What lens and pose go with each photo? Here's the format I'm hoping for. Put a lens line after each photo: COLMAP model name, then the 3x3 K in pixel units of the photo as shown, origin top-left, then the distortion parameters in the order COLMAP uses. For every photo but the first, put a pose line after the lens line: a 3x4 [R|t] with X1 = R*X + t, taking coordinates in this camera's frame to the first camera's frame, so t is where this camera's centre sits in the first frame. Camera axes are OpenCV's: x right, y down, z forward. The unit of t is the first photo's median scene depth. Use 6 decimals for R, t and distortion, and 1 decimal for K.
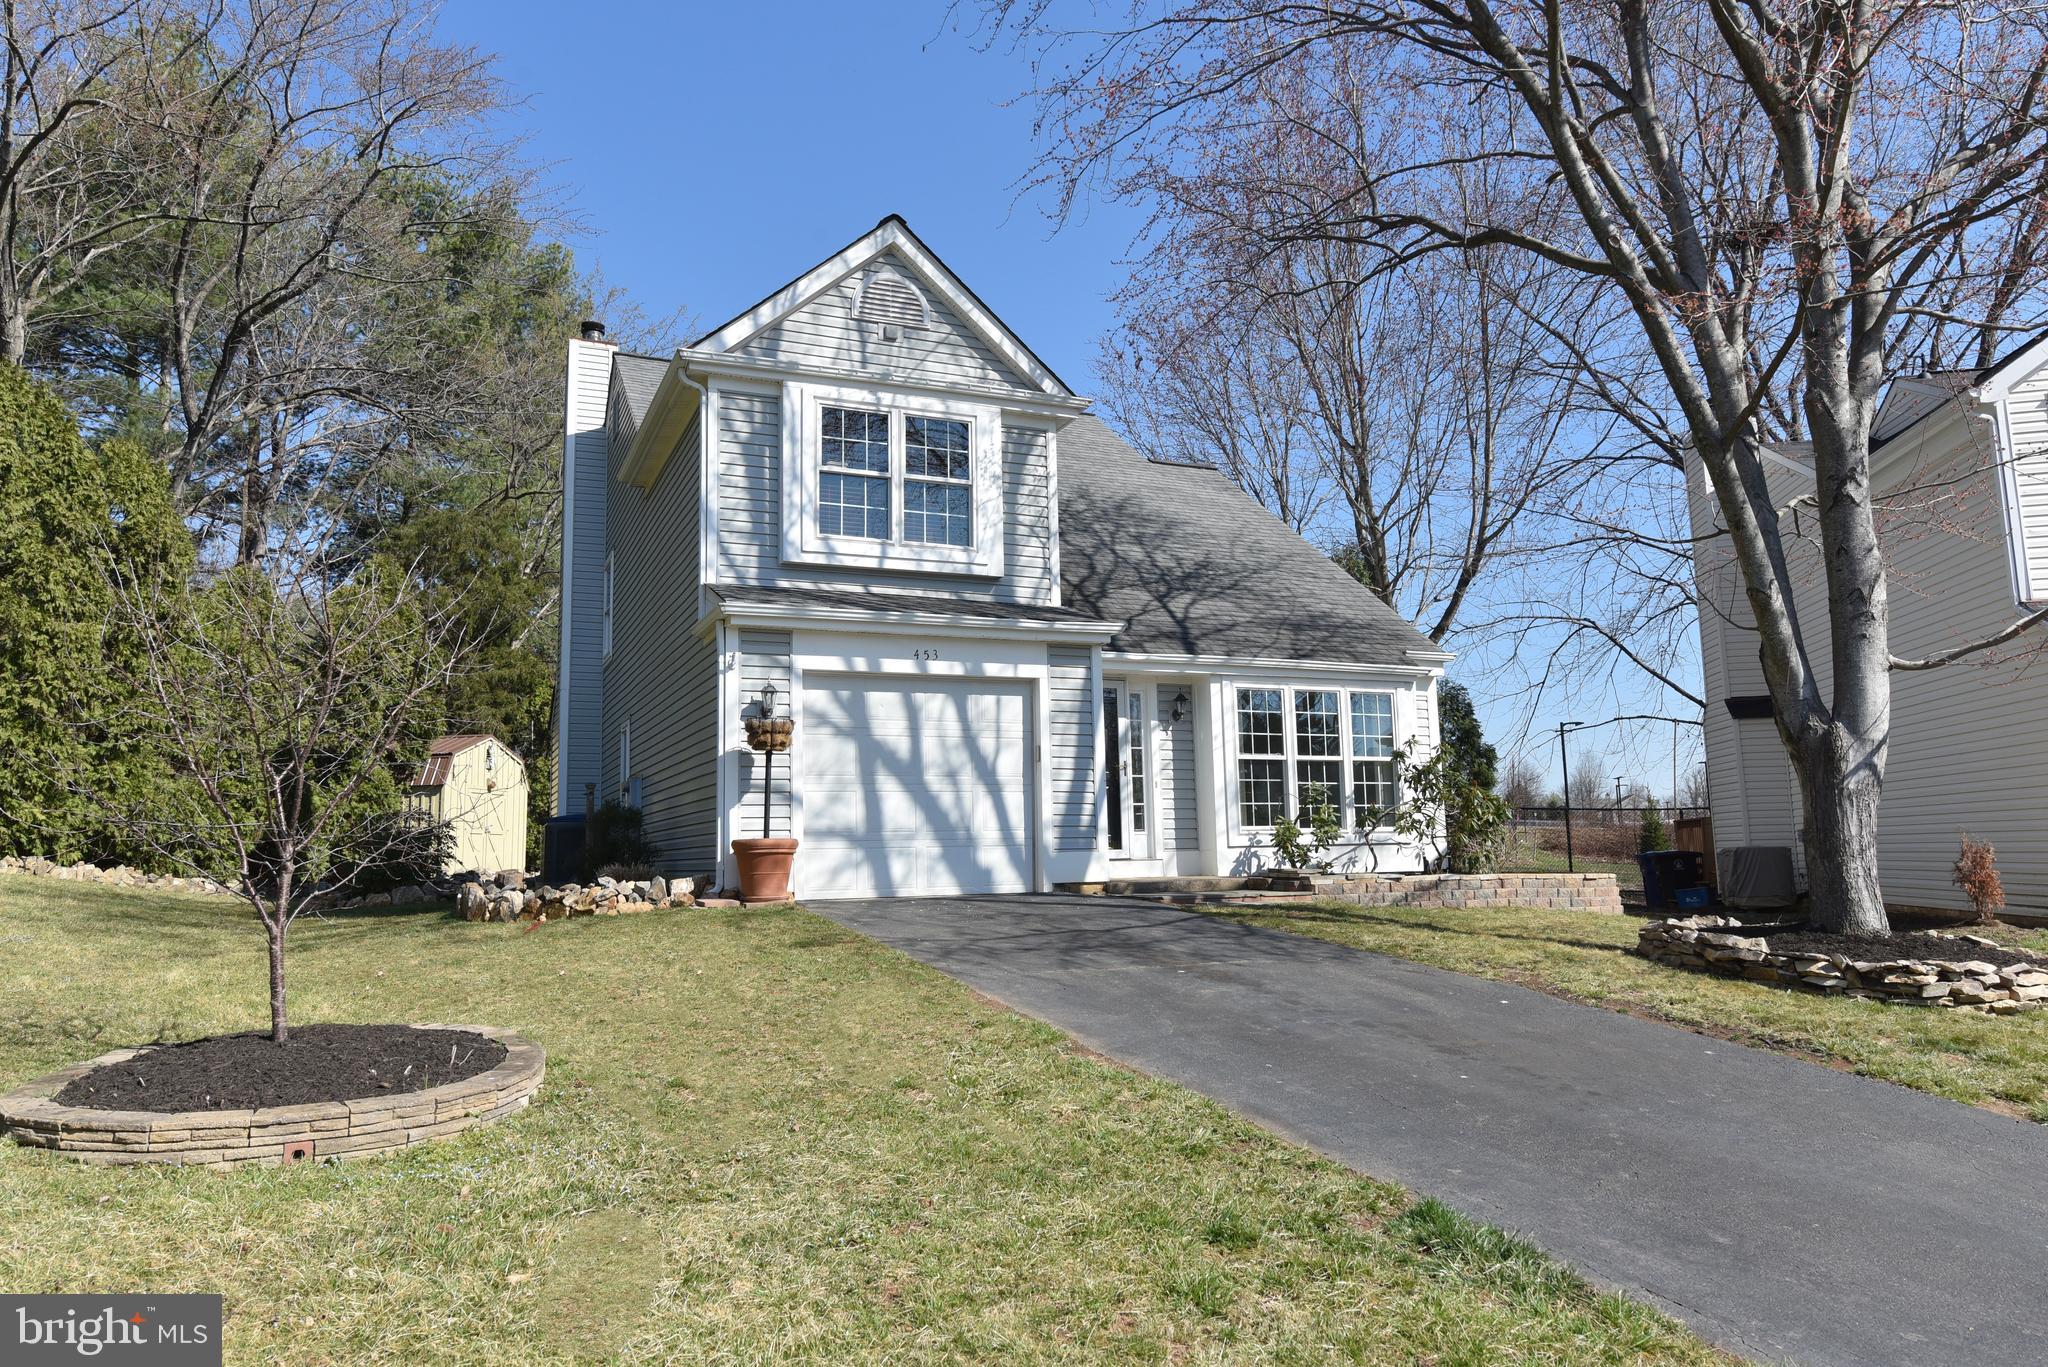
lens RADIAL K [[1310.3, 0, 940.2], [0, 1310.3, 681.8], [0, 0, 1]] dist [-0.005331, -0.001105]
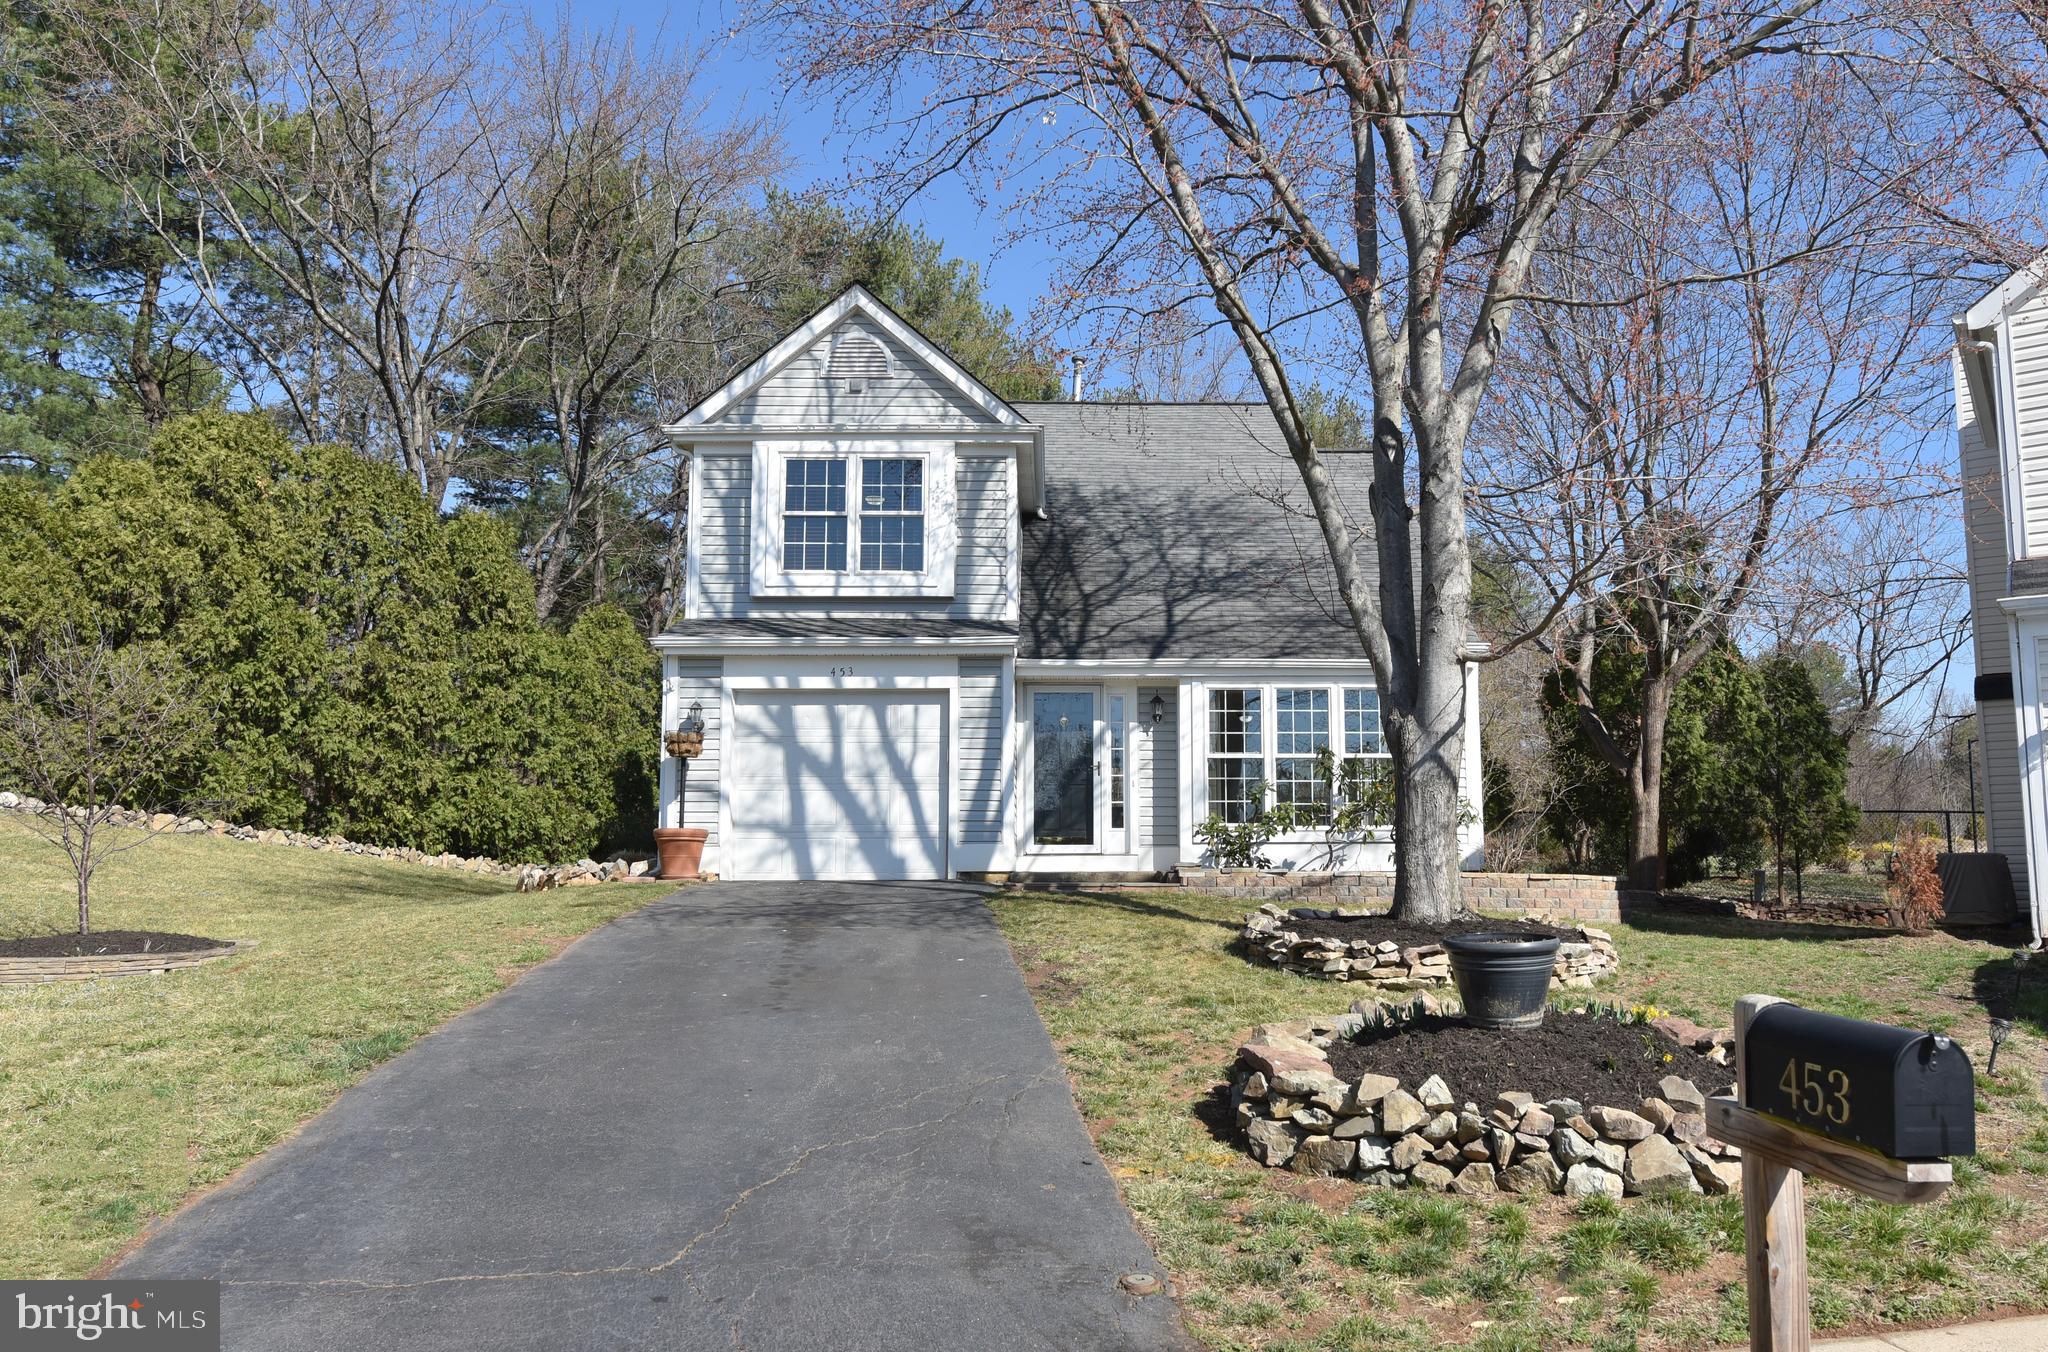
lens RADIAL K [[1453.9, 0, 1030.3], [0, 1453.9, 710.2], [0, 0, 1]] dist [-0.006076, -0.002096]
pose [[0.926847, -0.026335, -0.374514, 0.588868], [0.034596, 0.999283, 0.015351, -0.000724], [0.373842, -0.027185, 0.927094, -0.118735]]
